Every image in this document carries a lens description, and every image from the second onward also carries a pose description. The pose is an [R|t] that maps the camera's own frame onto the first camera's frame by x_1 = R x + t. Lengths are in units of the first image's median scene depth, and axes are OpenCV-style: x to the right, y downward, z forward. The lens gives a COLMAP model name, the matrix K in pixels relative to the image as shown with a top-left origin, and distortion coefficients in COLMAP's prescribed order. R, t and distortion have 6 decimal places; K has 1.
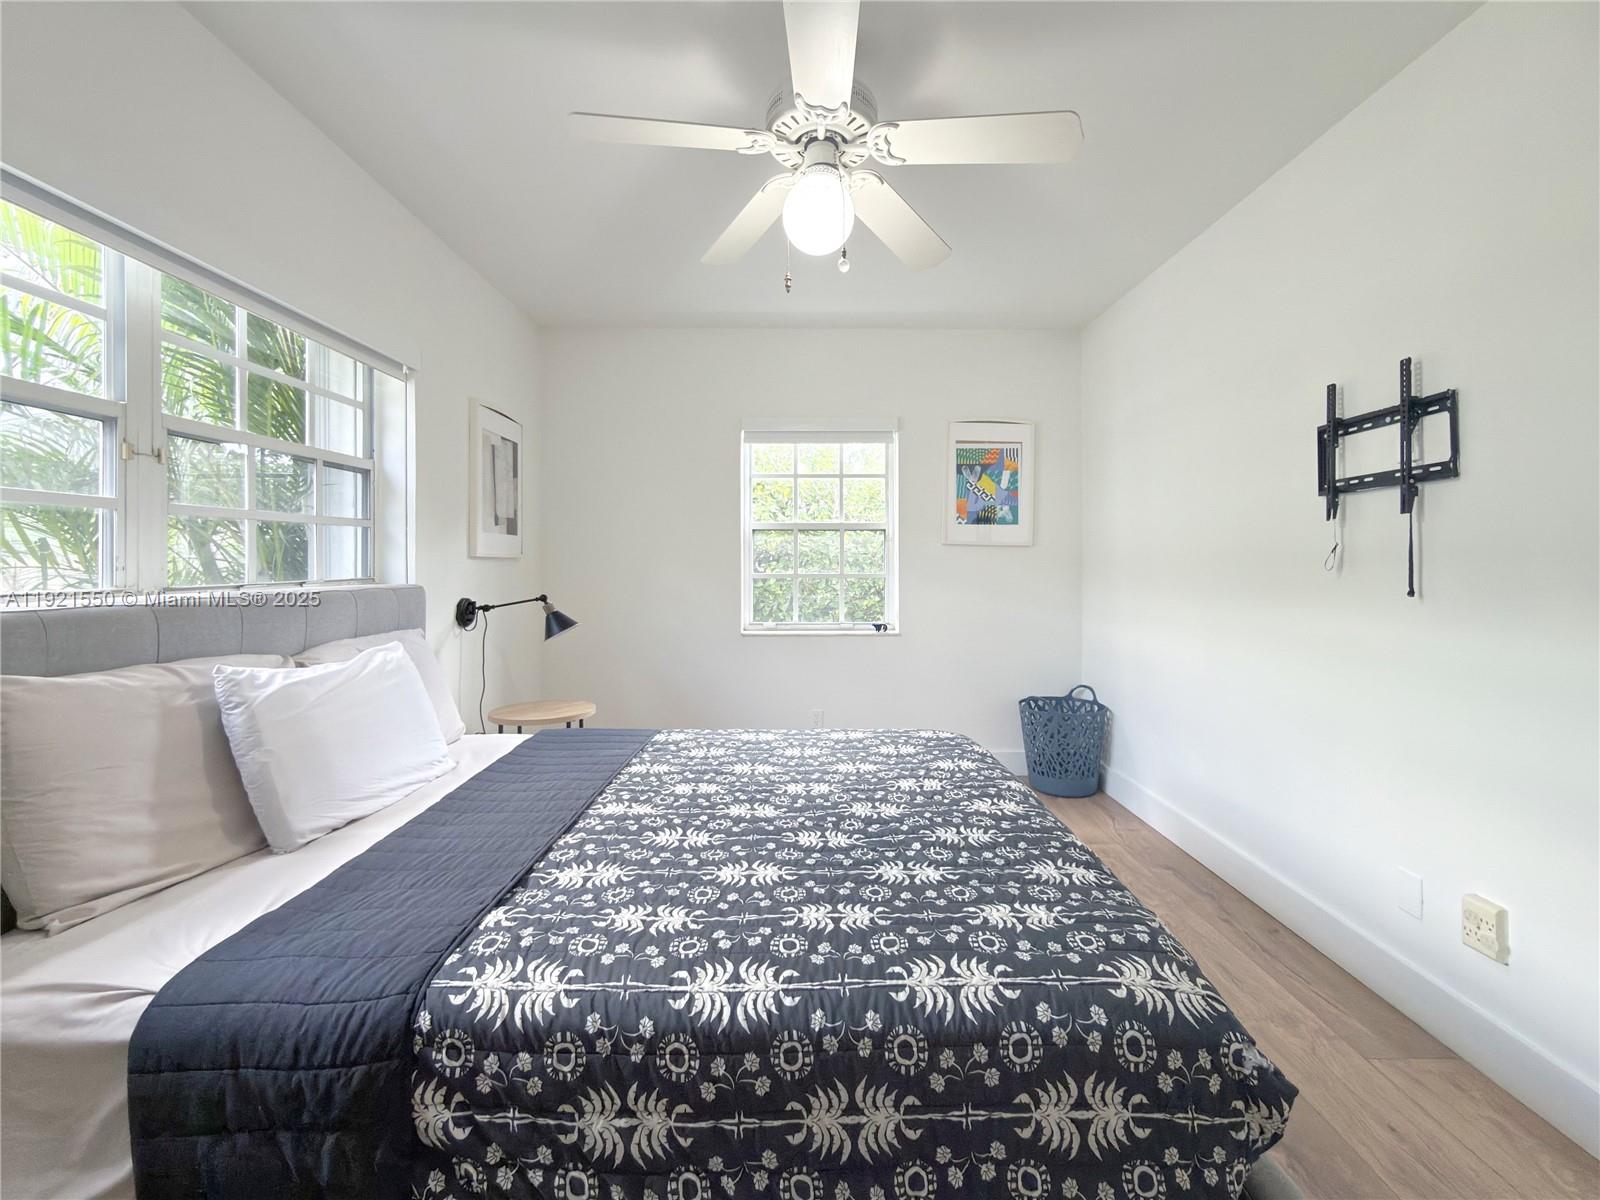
lens RADIAL K [[656.4, 0, 809.3], [0, 656.4, 555.5], [0, 0, 1]] dist [0.000212, -0.000223]
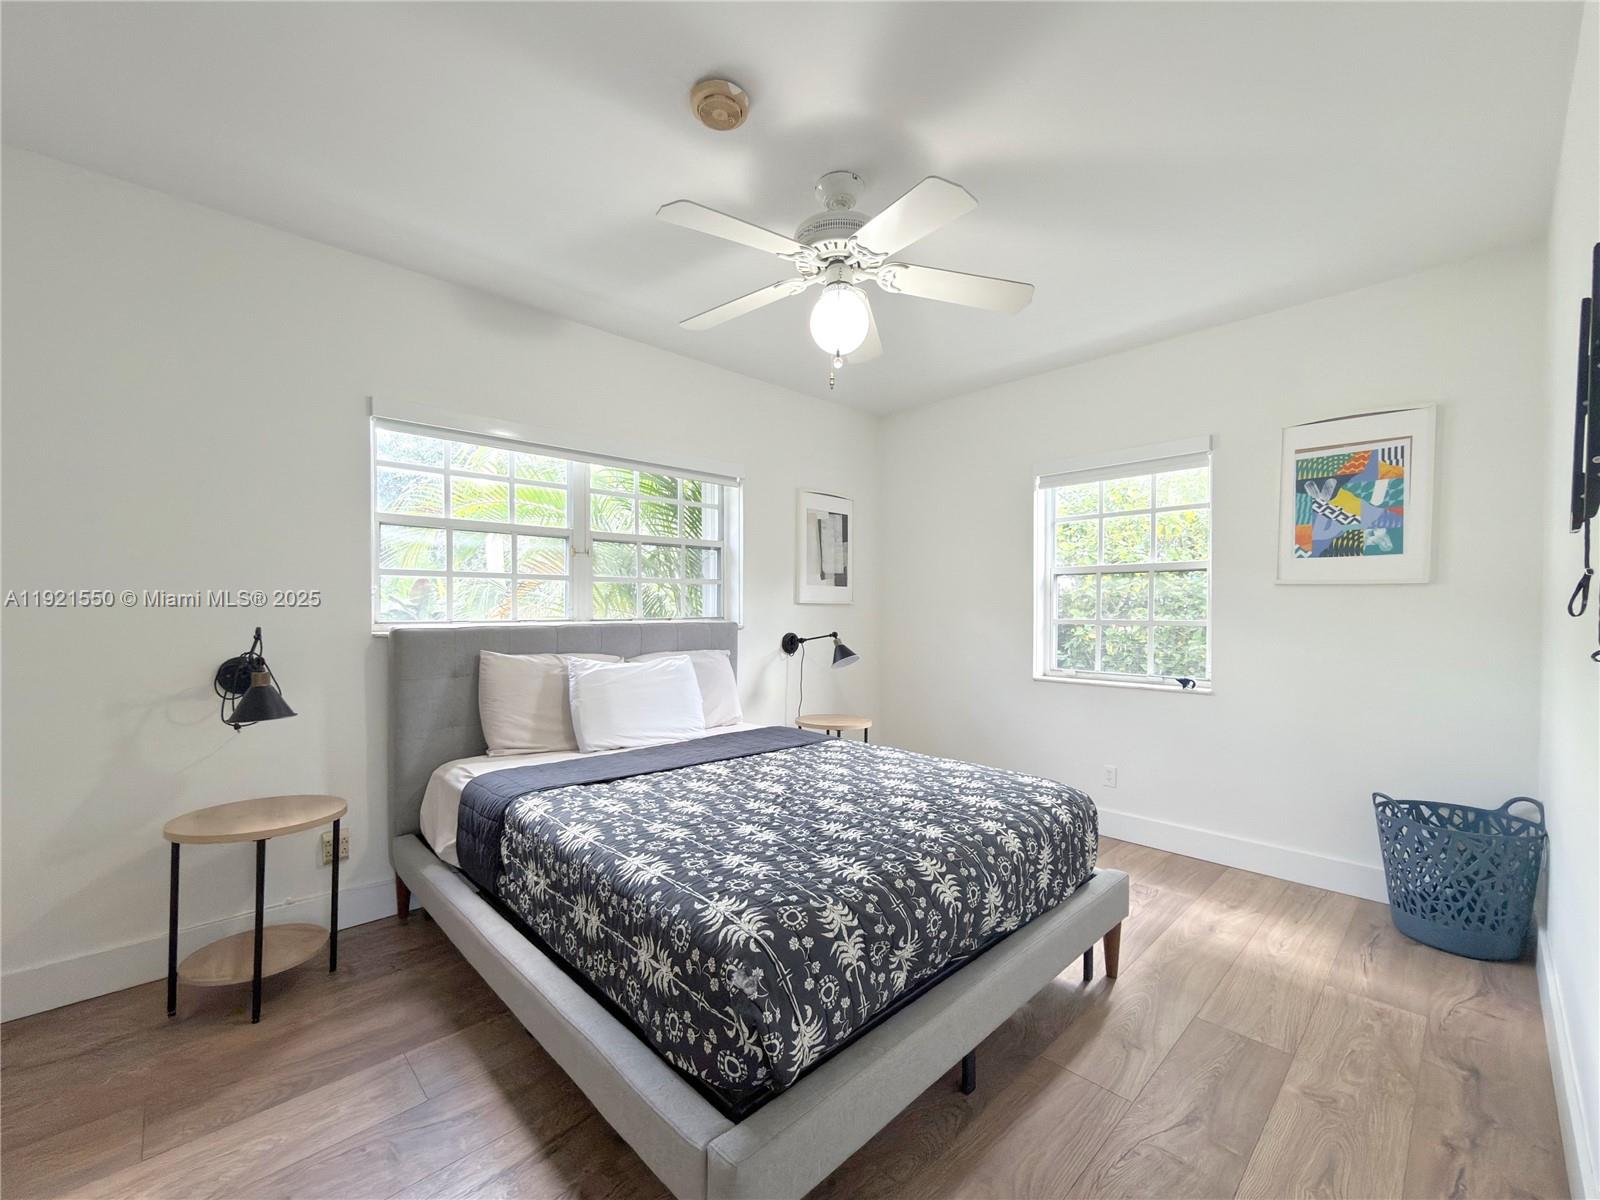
lens RADIAL K [[656.4, 0, 805.6], [0, 656.4, 609.1], [0, 0, 1]] dist [0.000212, -0.000223]
pose [[0.690029, 0.000774, -0.723781, 0.517735], [0.005658, 0.999963, 0.006464, 0.005454], [0.723760, -0.008556, 0.689999, 0.060968]]
